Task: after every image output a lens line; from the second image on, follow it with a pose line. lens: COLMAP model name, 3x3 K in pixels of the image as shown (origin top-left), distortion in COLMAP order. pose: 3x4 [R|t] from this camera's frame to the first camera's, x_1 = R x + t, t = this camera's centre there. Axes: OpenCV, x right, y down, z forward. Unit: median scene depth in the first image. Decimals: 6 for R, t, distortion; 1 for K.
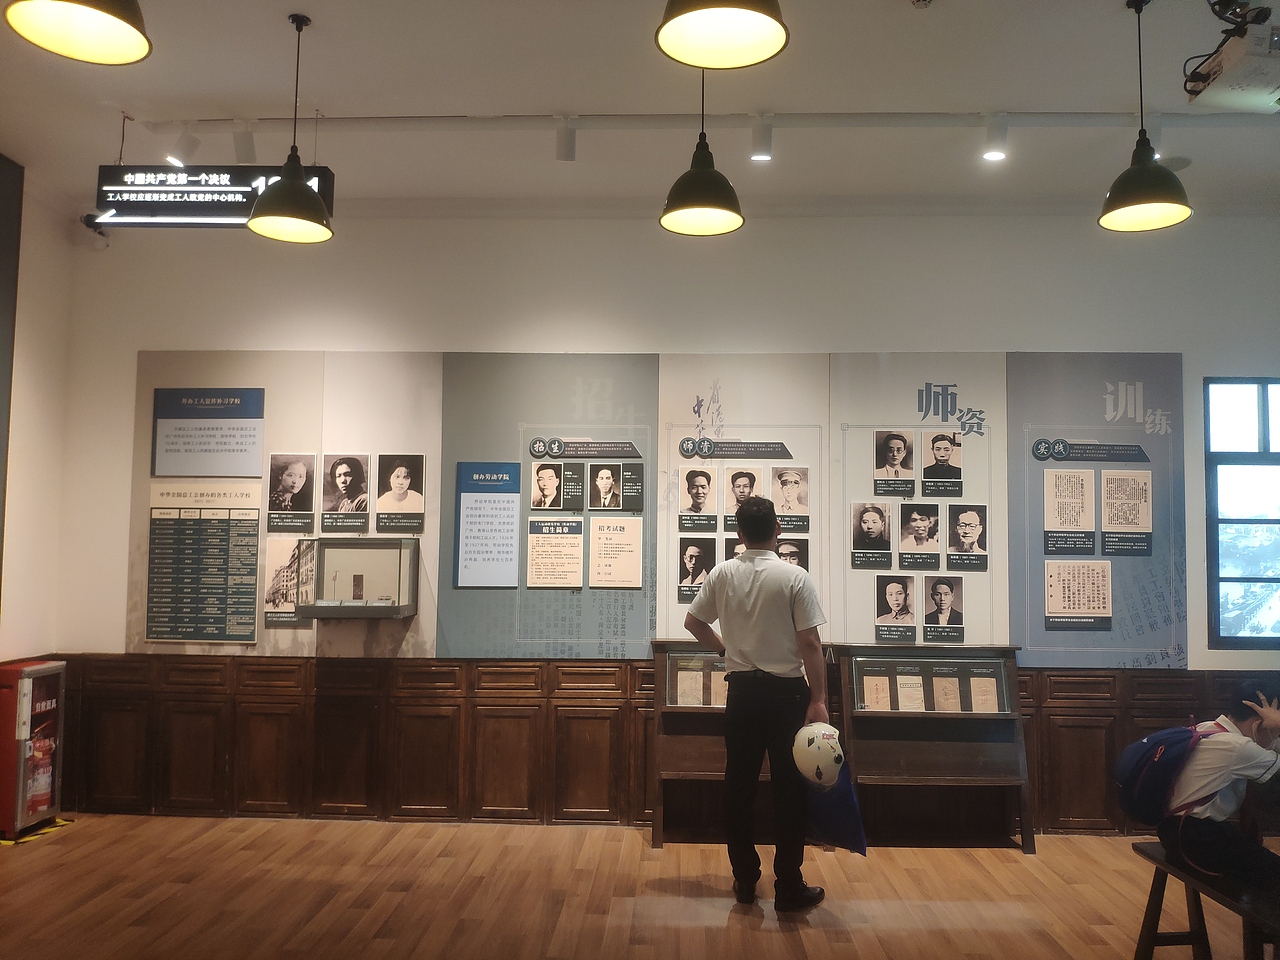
lens RADIAL K [[985.5, 0, 632.8], [0, 985.5, 491.5], [0, 0, 1]] dist [0.044110, -0.110582]
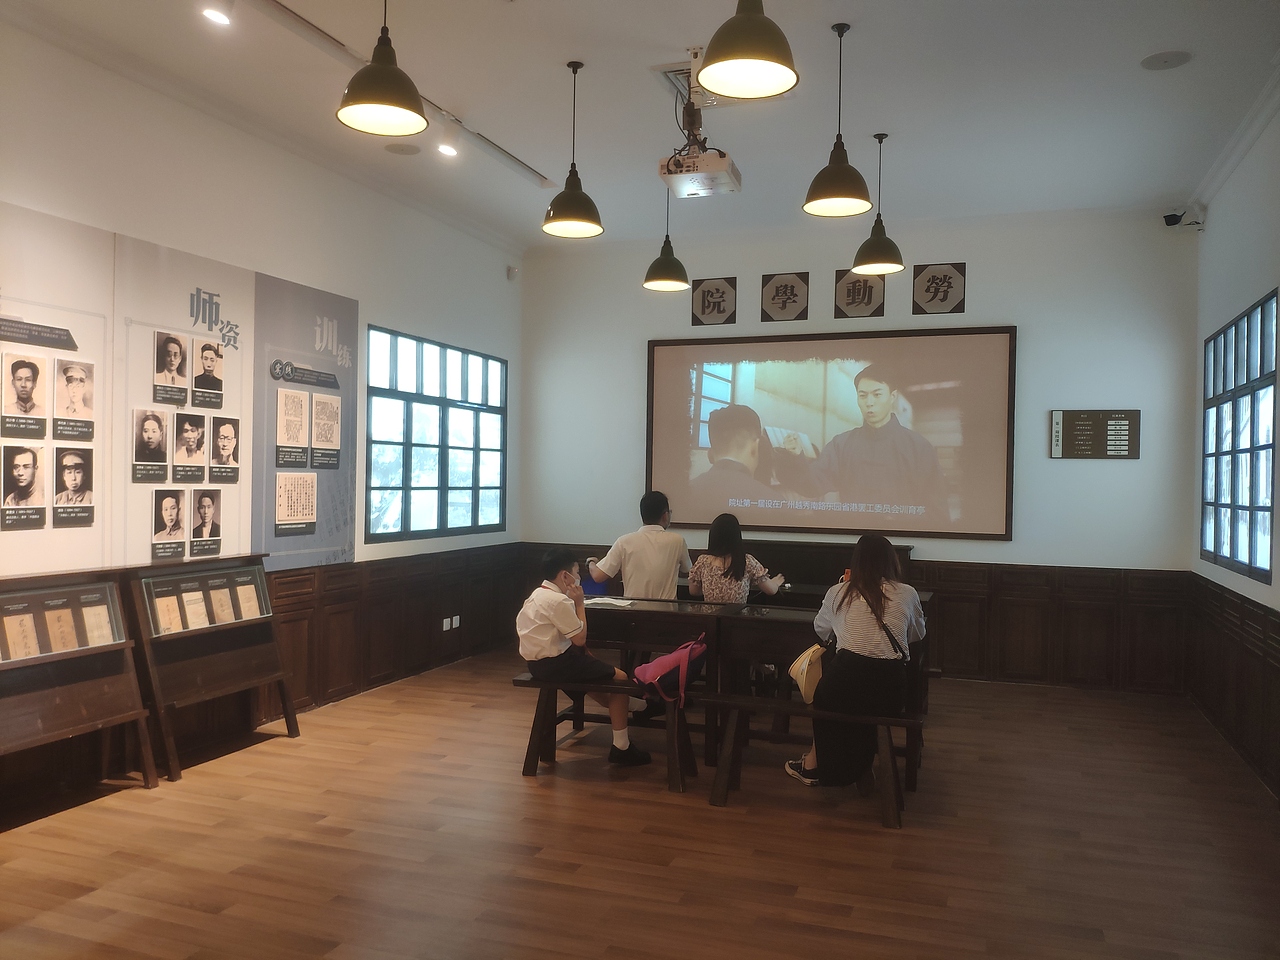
lens RADIAL K [[985.5, 0, 632.8], [0, 985.5, 491.5], [0, 0, 1]] dist [0.044110, -0.110582]
pose [[0.320649, -0.018067, 0.947026, -0.481695], [-0.066807, 0.996897, 0.041638, 0.018792], [-0.944839, -0.076619, 0.318447, 0.285325]]
